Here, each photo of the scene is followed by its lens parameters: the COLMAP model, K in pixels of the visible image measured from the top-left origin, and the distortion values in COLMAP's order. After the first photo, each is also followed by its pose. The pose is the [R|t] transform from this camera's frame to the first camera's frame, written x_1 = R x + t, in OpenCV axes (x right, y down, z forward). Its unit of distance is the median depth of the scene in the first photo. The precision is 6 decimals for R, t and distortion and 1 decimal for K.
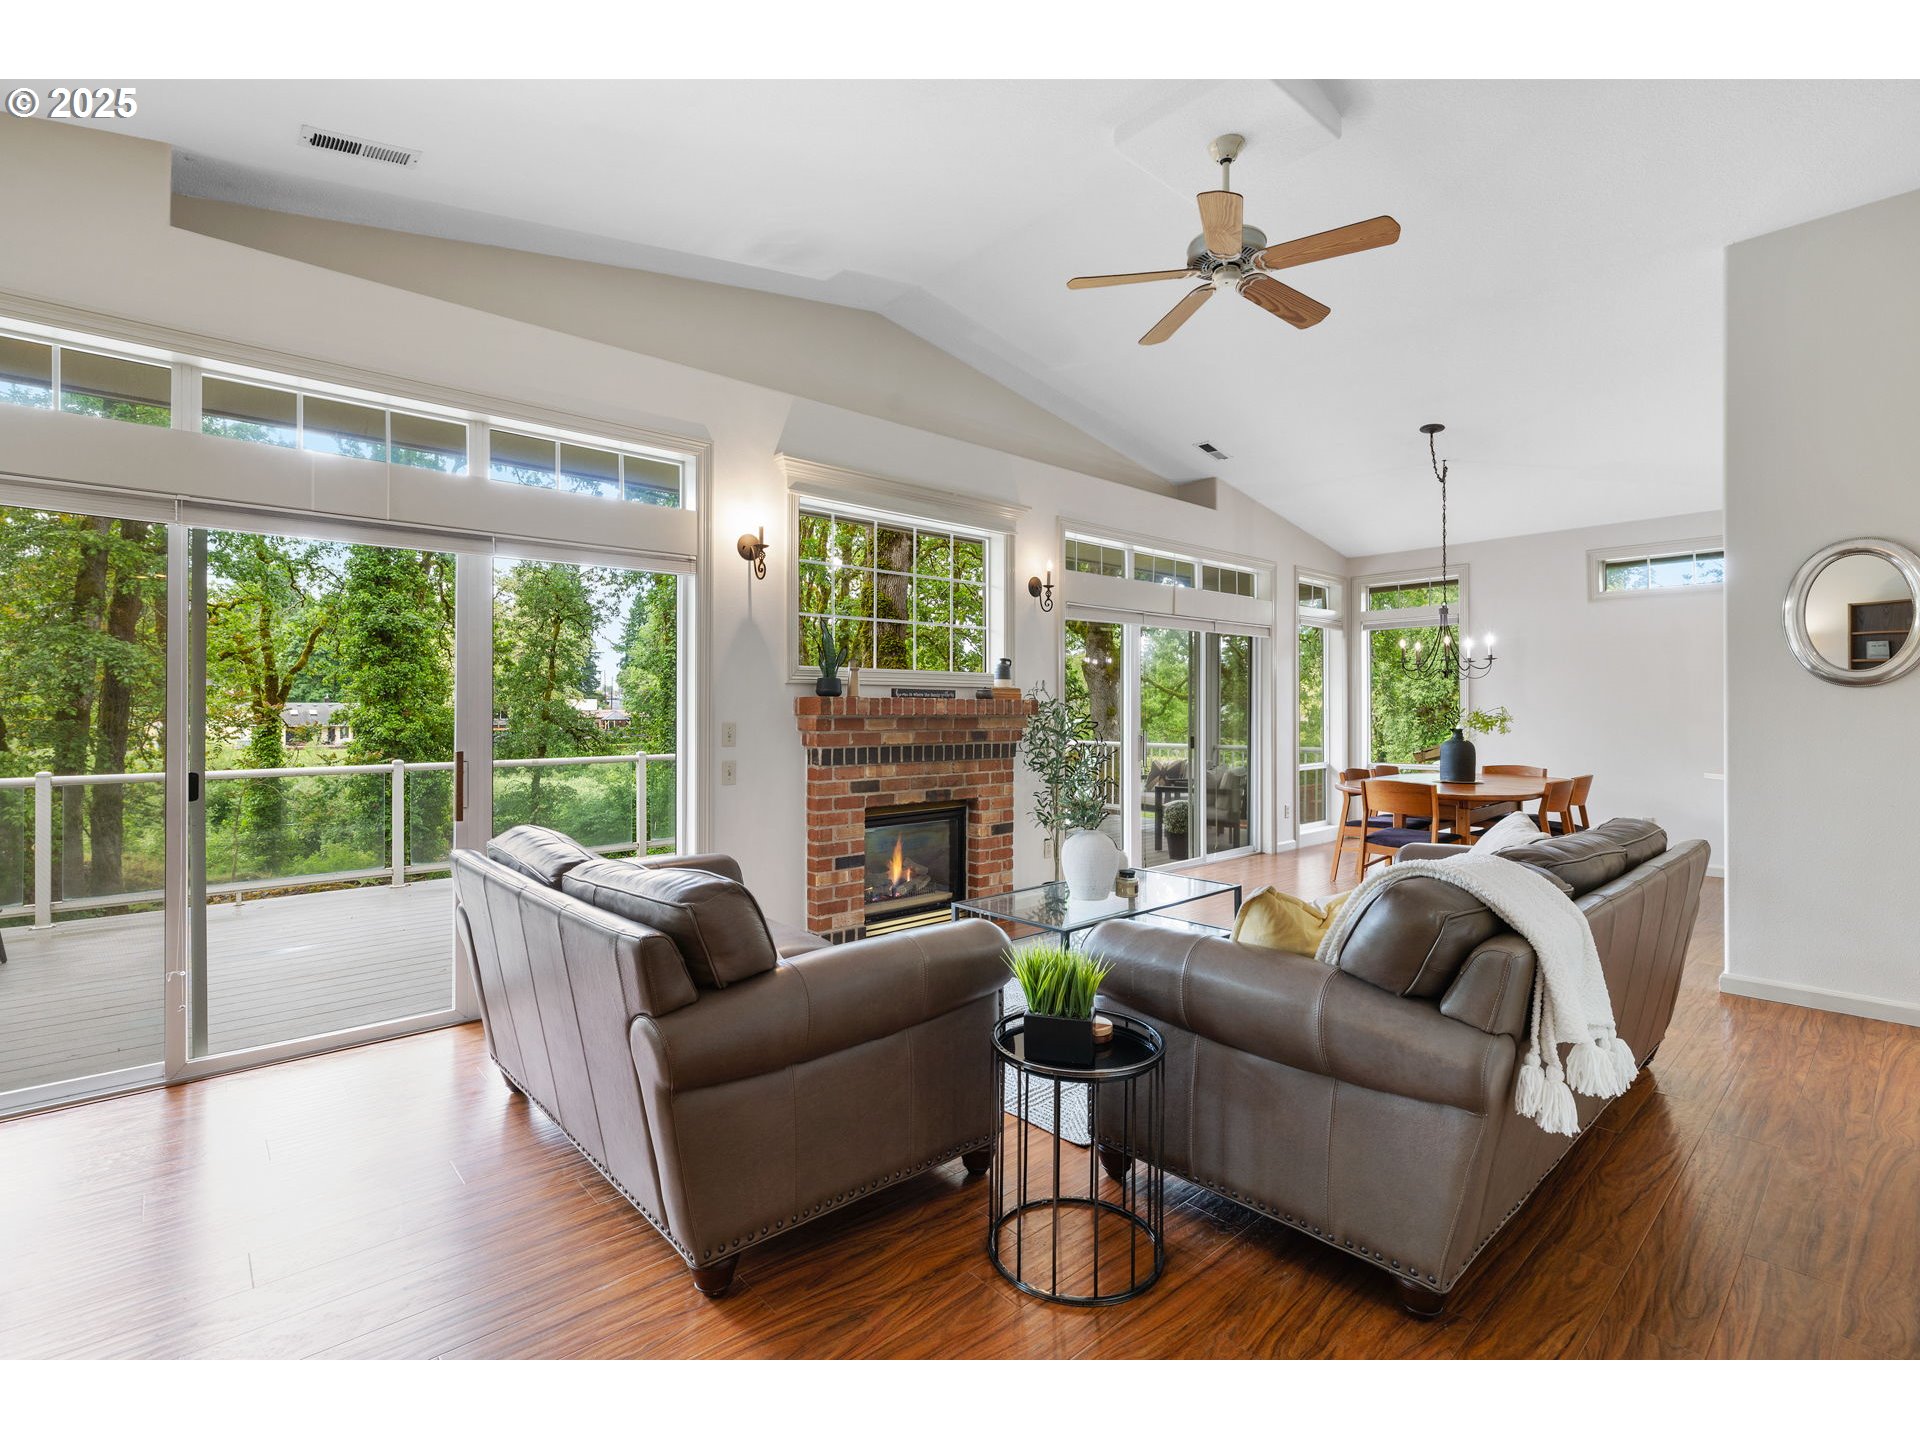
lens RADIAL K [[886.5, 0, 960.0], [0, 886.5, 720.0], [0, 0, 1]] dist [-0.001277, -0.000126]
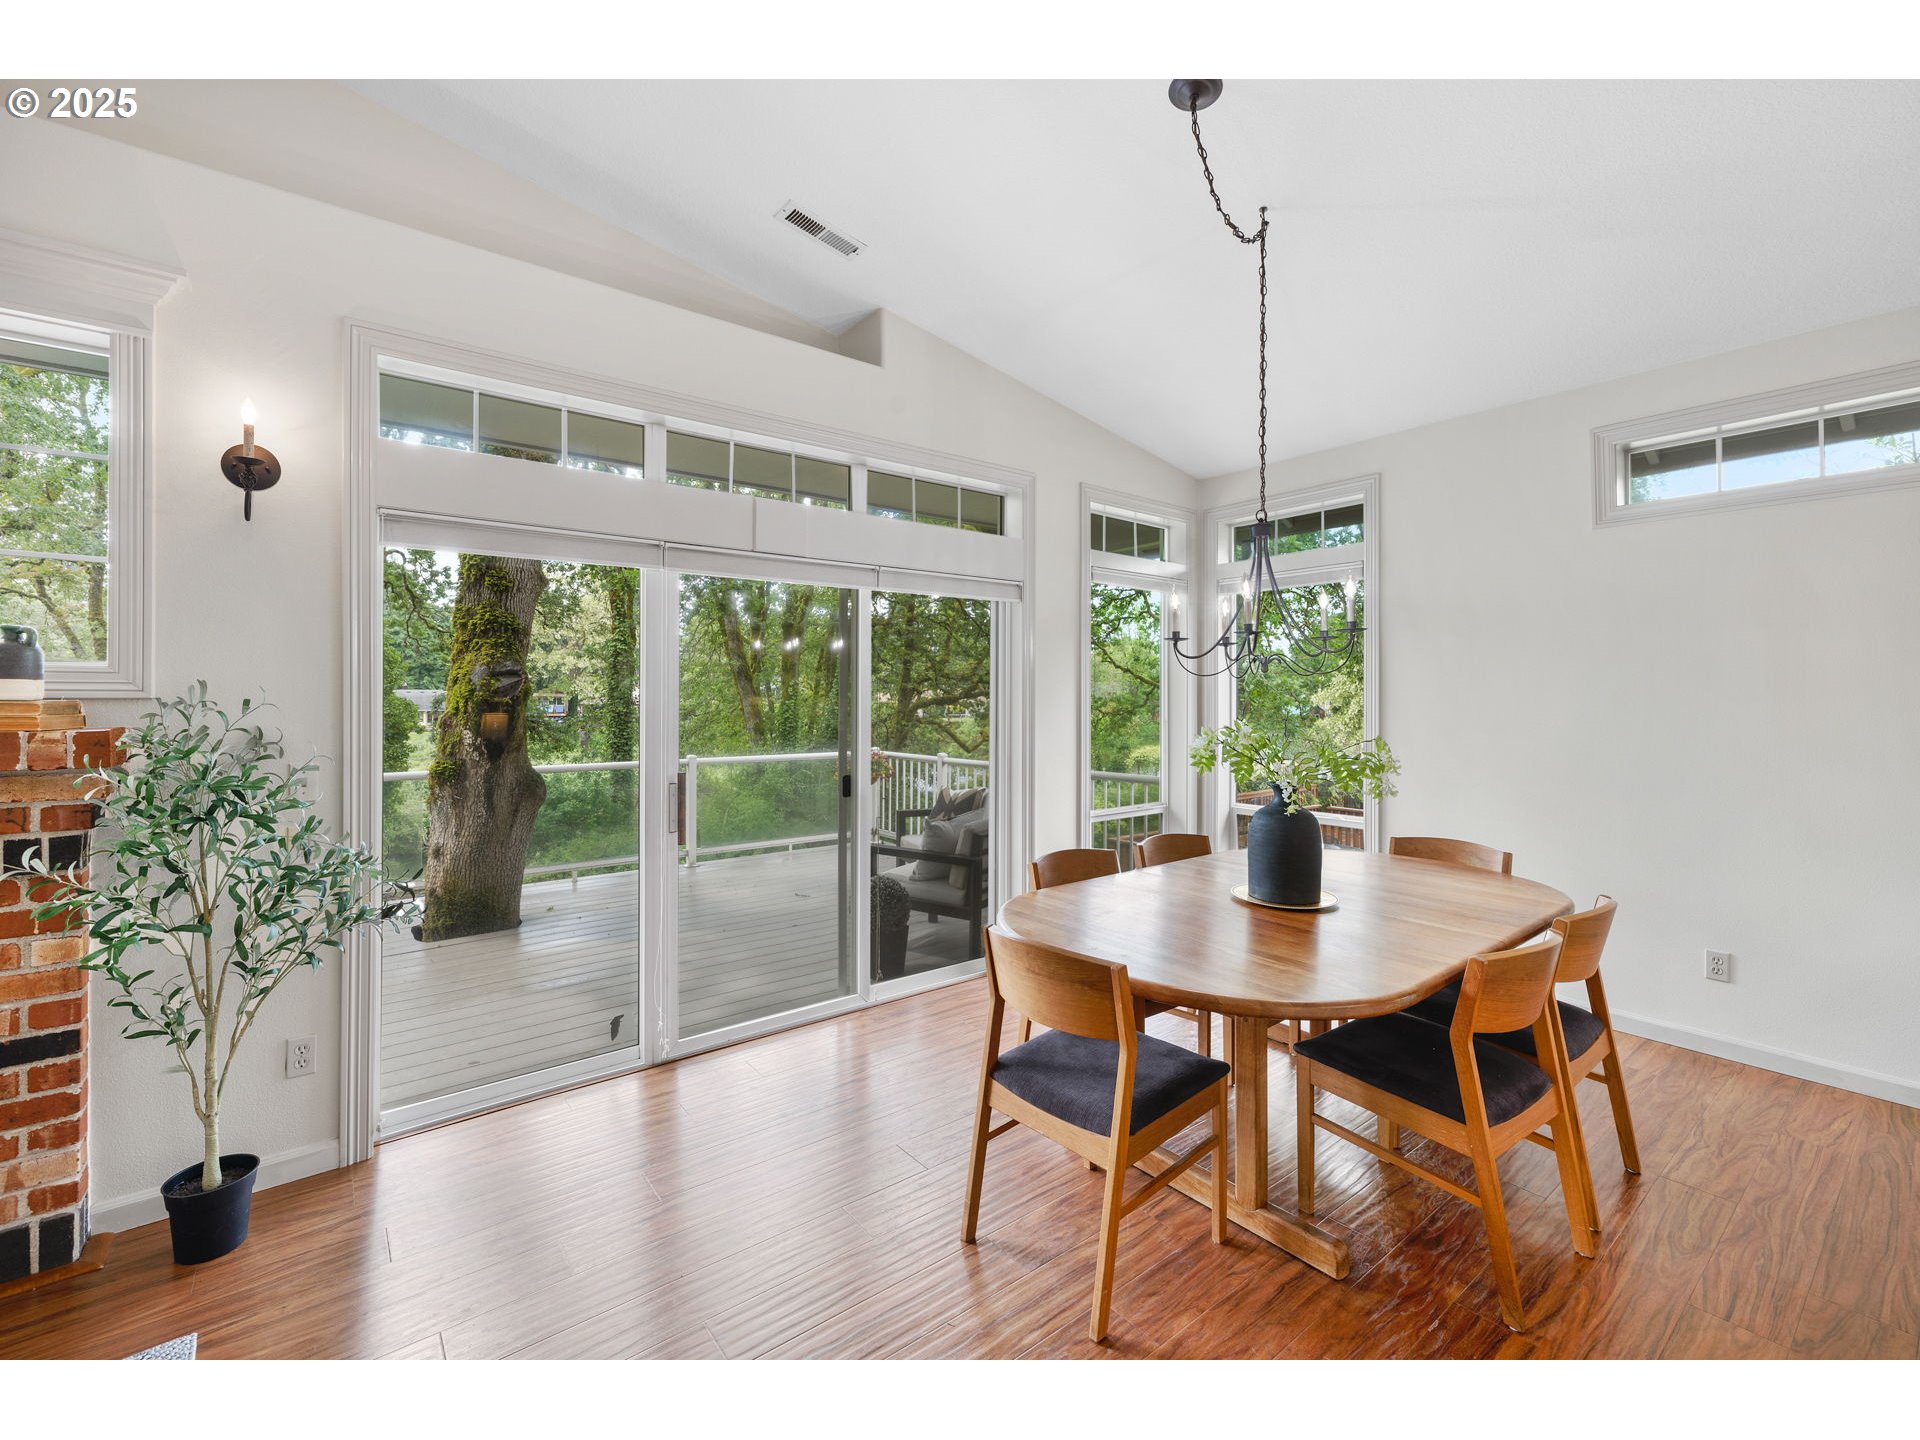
lens RADIAL K [[816.2, 0, 960.7], [0, 816.2, 695.9], [0, 0, 1]] dist [0.001471, 0.000099]
pose [[0.997224, 0.002884, -0.074404, 0.367043], [-0.003783, 0.999921, -0.011949, -0.025580], [0.074364, 0.012197, 0.997157, 0.488694]]
